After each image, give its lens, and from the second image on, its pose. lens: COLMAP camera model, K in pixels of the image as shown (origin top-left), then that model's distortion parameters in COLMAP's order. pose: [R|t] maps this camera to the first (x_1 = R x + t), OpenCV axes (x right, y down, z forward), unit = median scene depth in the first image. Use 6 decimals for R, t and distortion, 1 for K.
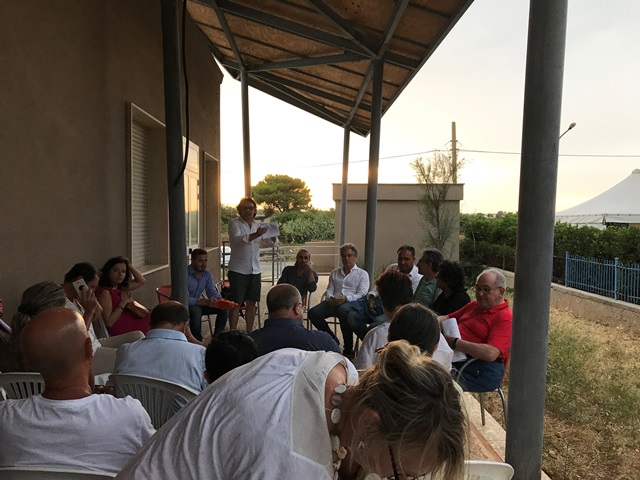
lens RADIAL K [[514.7, 0, 321.9], [0, 514.7, 242.4], [0, 0, 1]] dist [0.032683, -0.037437]
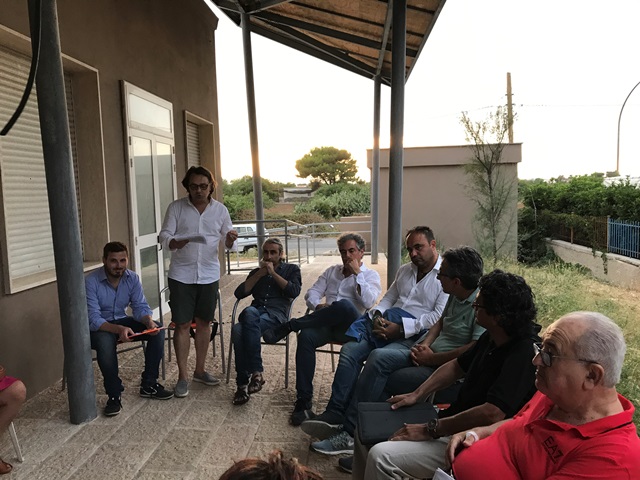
lens RADIAL K [[514.7, 0, 321.9], [0, 514.7, 242.4], [0, 0, 1]] dist [0.032683, -0.037437]
pose [[0.994690, -0.024562, -0.099943, 0.032871], [0.029850, 0.998213, 0.051765, -0.004936], [0.098493, -0.054473, 0.993646, 0.129858]]
